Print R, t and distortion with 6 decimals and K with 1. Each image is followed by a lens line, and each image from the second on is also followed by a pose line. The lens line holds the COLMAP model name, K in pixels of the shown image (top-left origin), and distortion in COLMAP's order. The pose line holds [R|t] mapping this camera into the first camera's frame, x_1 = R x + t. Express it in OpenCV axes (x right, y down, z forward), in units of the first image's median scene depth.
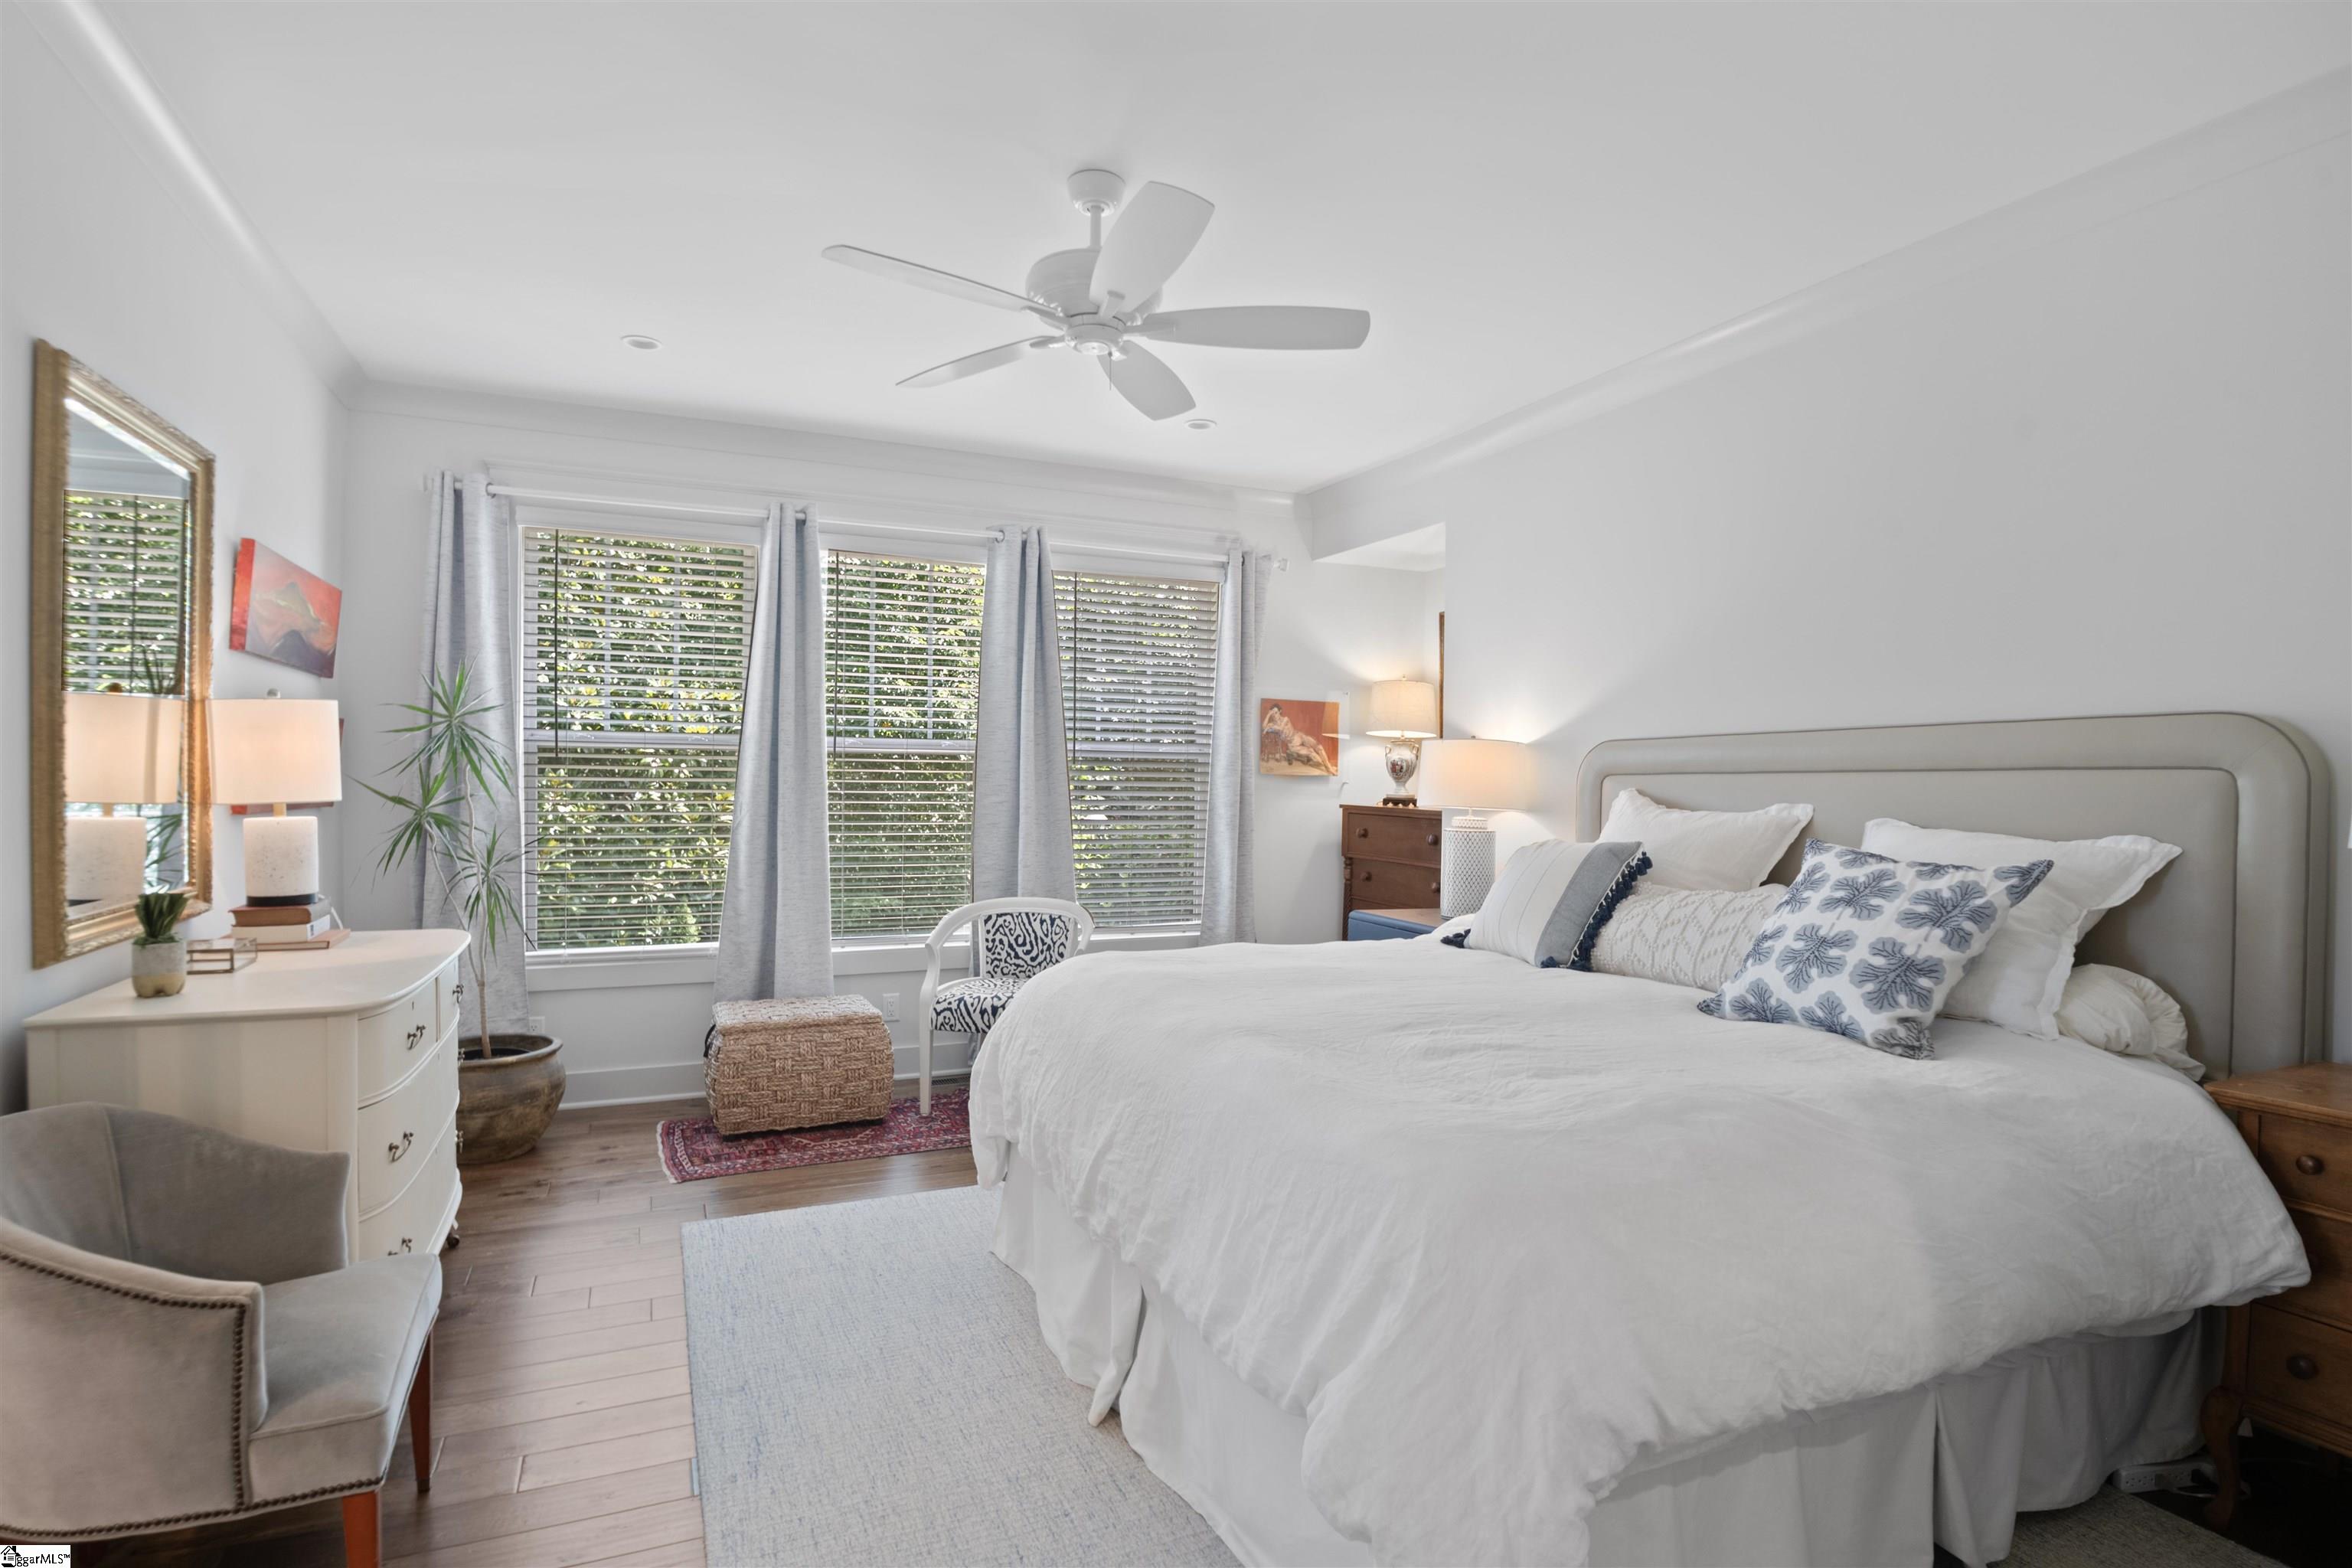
lens RADIAL K [[1159.0, 0, 1176.0], [0, 1159.0, 784.0], [0, 0, 1]] dist [-0.002358, -0.000602]
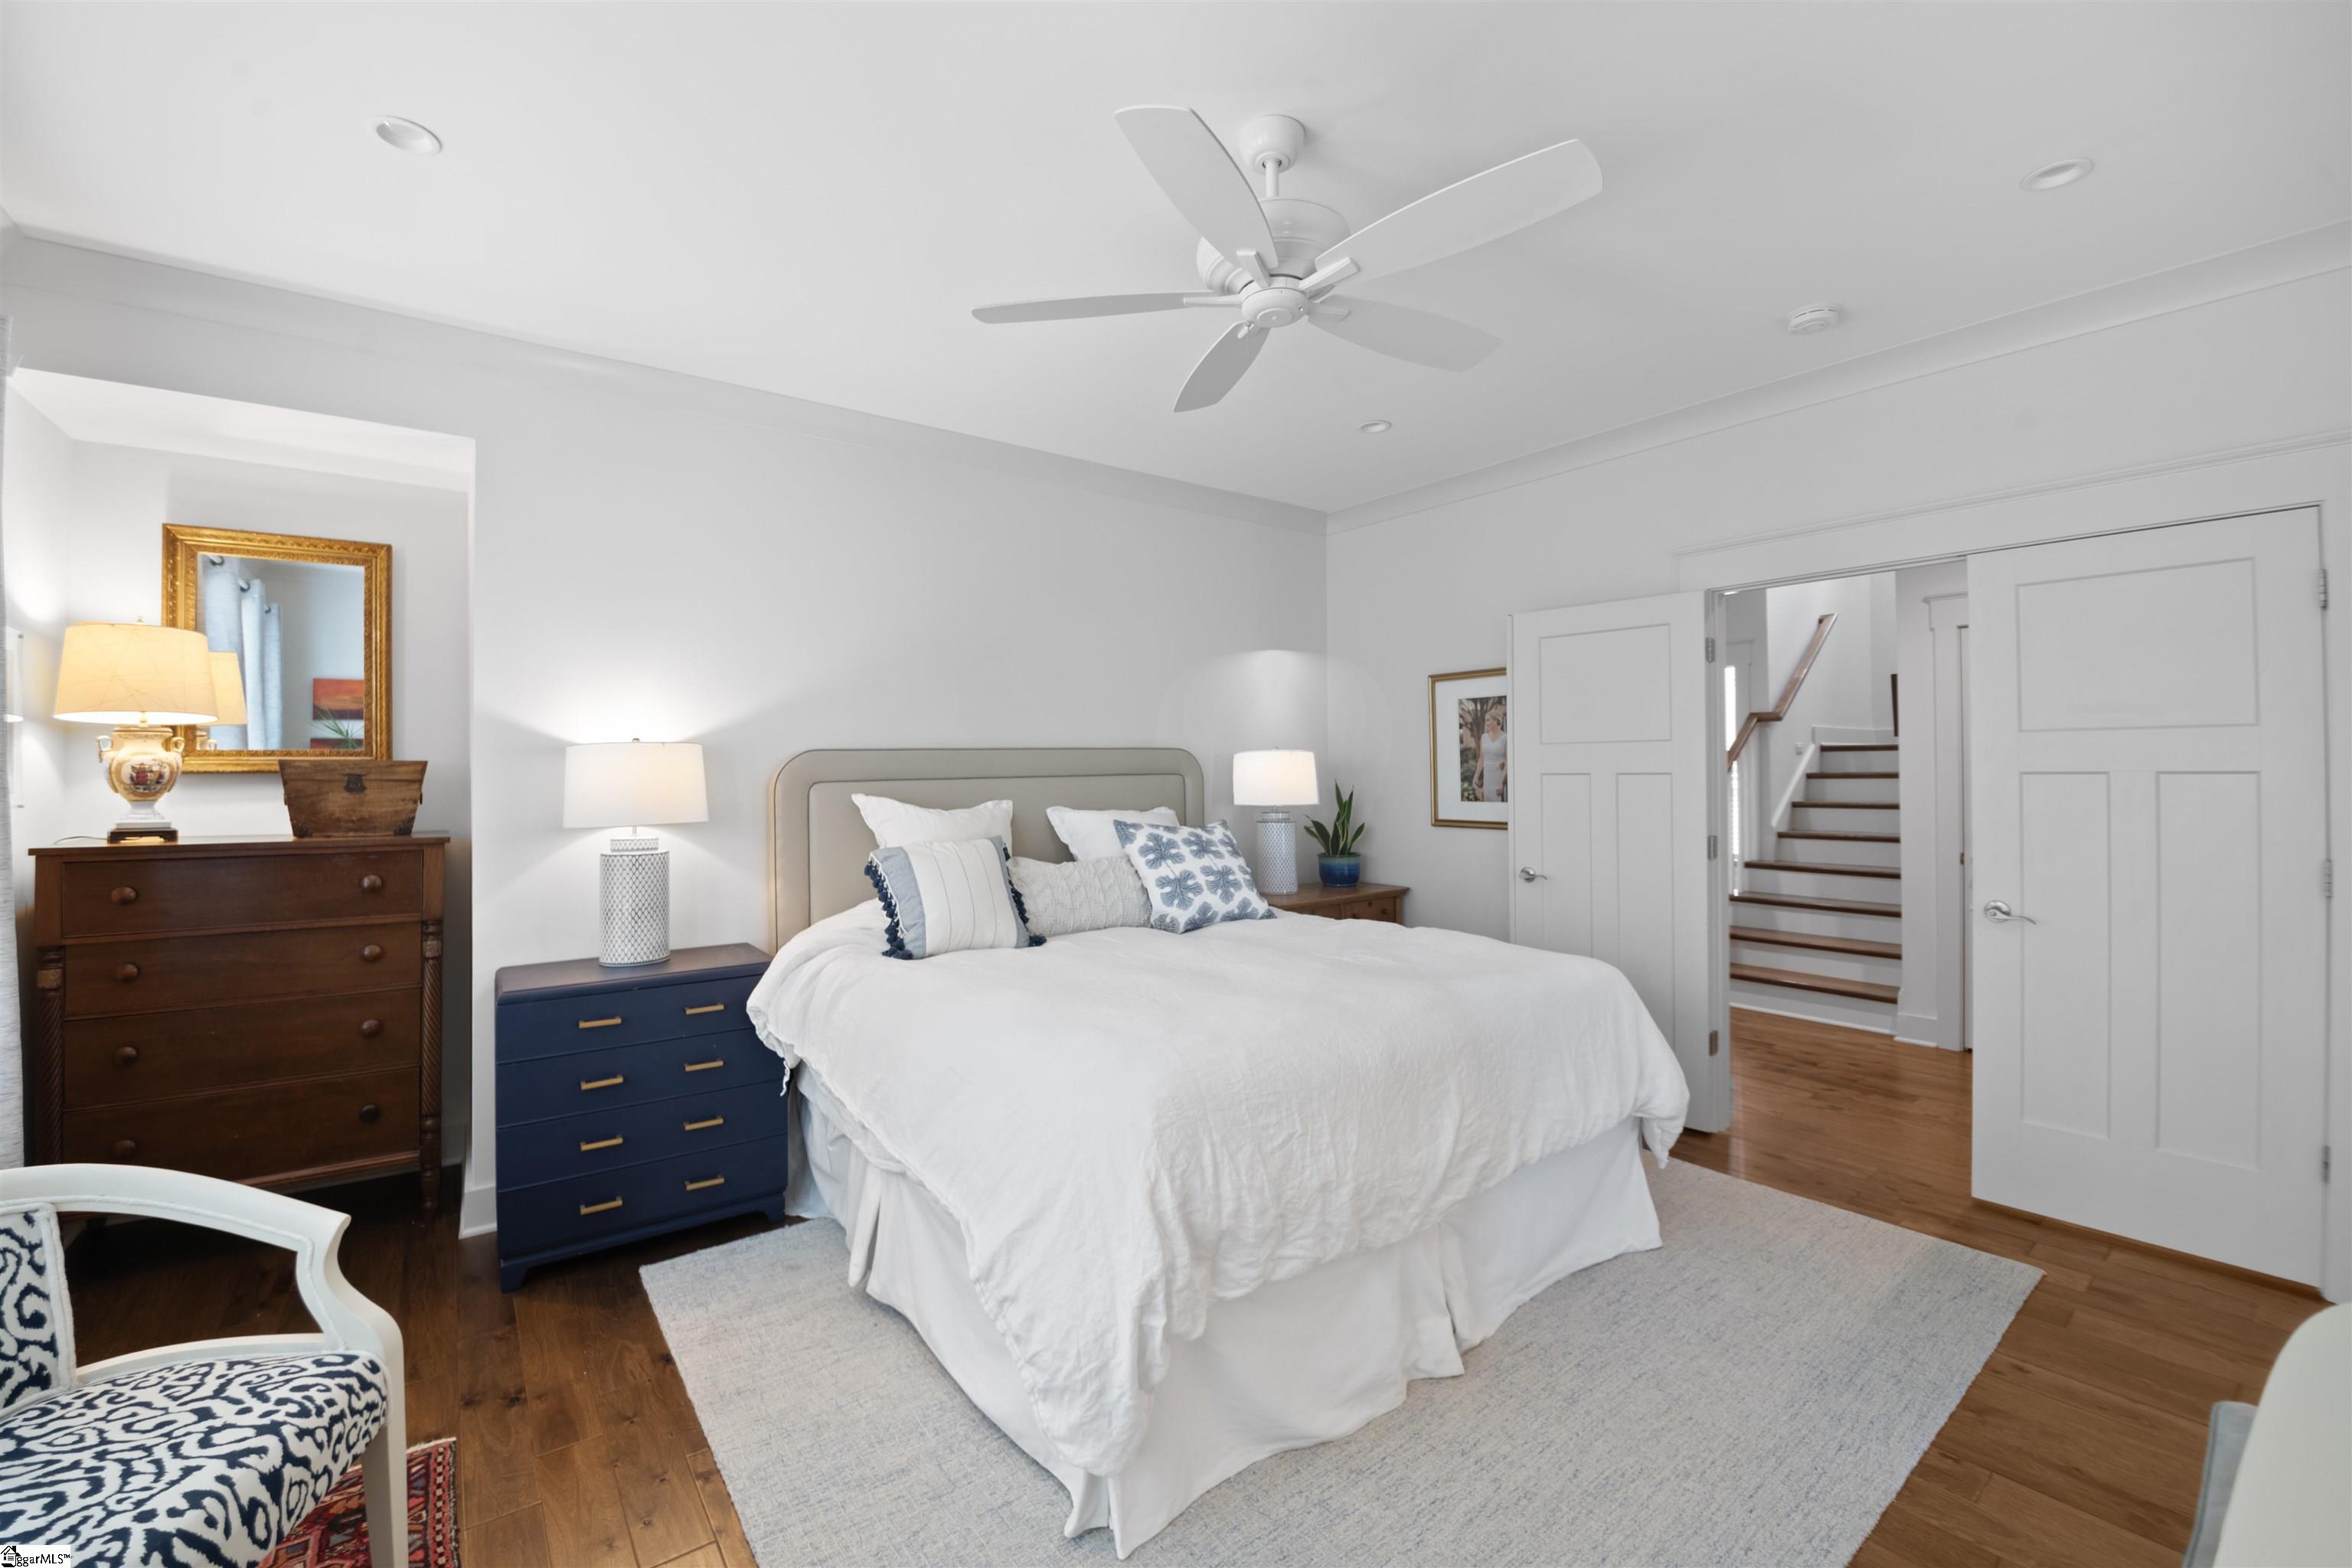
lens RADIAL K [[949.8, 0, 1165.1], [0, 949.8, 766.0], [0, 0, 1]] dist [-0.008970, -0.008979]
pose [[-0.201046, 0.004255, 0.979572, -0.367438], [0.012740, 0.999917, -0.001729, -0.011796], [-0.979499, 0.012132, -0.201084, 0.591498]]
